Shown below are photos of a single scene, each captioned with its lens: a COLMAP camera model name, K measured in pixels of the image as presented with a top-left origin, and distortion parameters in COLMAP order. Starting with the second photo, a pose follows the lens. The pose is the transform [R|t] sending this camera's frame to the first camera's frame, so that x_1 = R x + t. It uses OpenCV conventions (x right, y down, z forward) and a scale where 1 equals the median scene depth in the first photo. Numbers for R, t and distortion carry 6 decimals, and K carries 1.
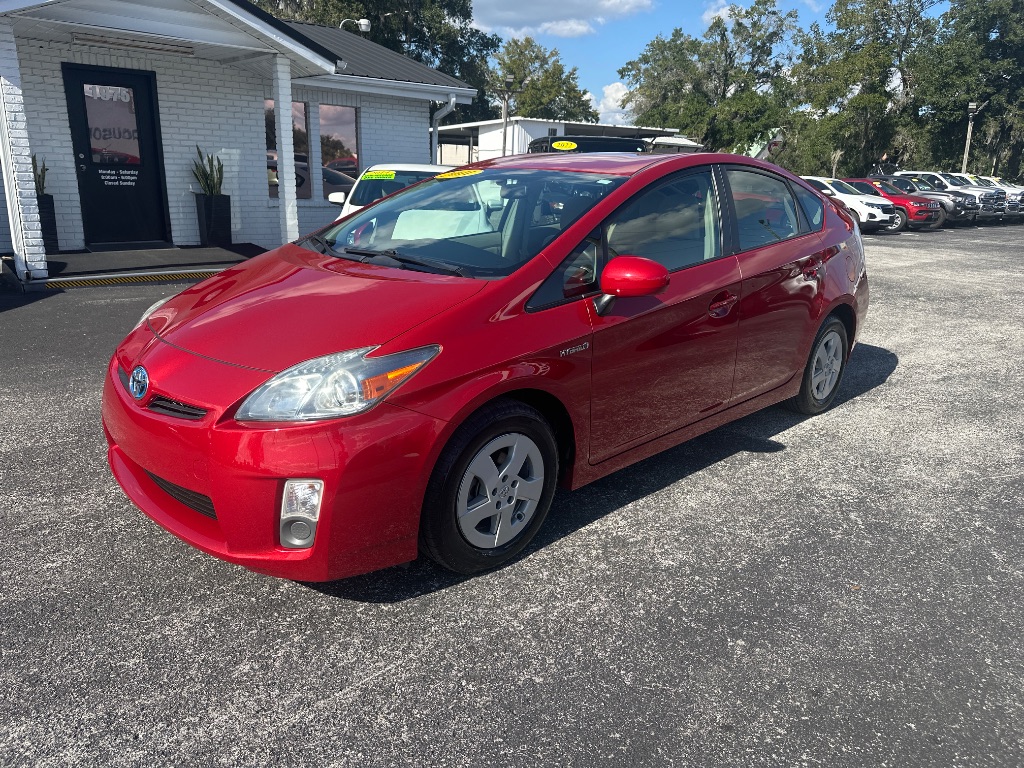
lens RADIAL K [[730.0, 0, 509.3], [0, 730.0, 377.2], [0, 0, 1]] dist [0.025101, -0.034636]
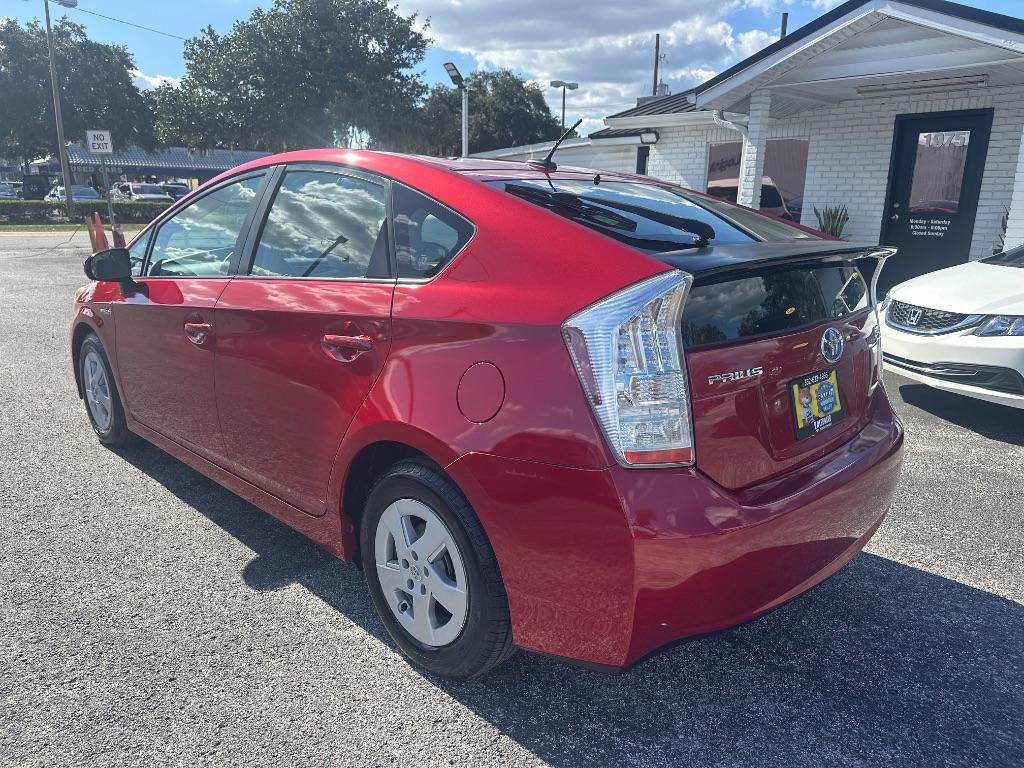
lens RADIAL K [[730.0, 0, 509.3], [0, 730.0, 377.2], [0, 0, 1]] dist [0.025101, -0.034636]
pose [[0.011732, 0.198920, -0.979945, 0.466101], [-0.287822, 0.939209, 0.187205, -0.126881], [0.957612, 0.279853, 0.068272, 0.531262]]
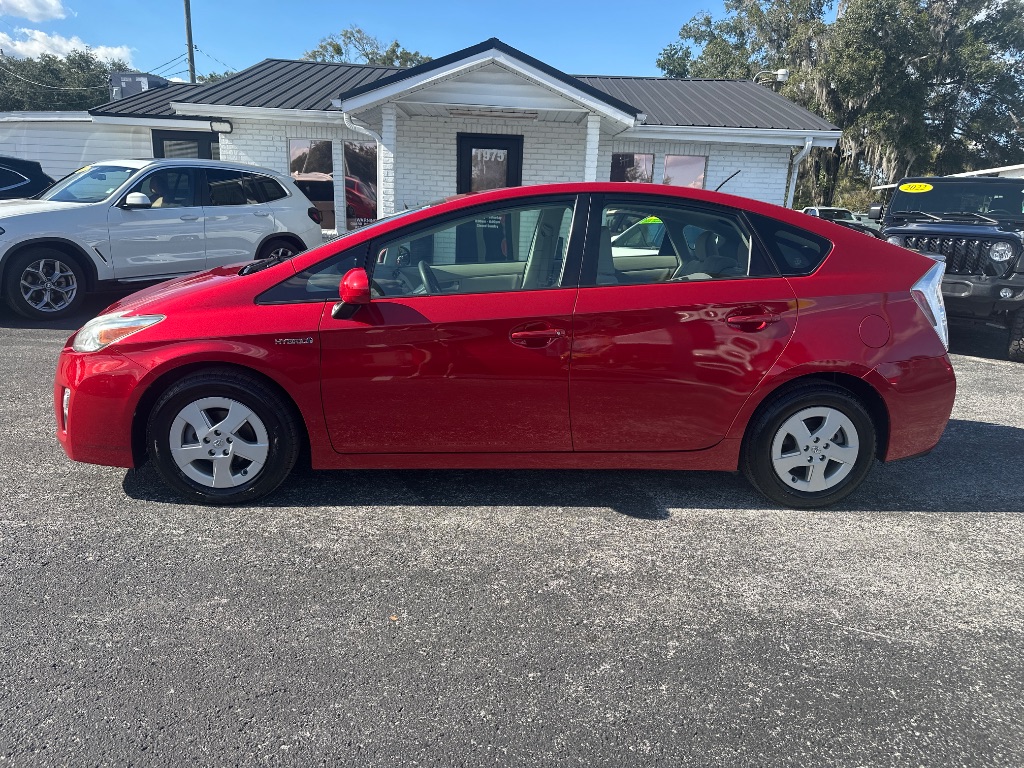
lens RADIAL K [[711.1, 0, 508.0], [0, 711.1, 387.5], [0, 0, 1]] dist [0.060288, -0.081293]
pose [[0.761982, 0.157135, -0.628246, 0.352349], [-0.189210, 0.981805, 0.016079, -0.016704], [0.619341, 0.106618, 0.777849, 0.103111]]
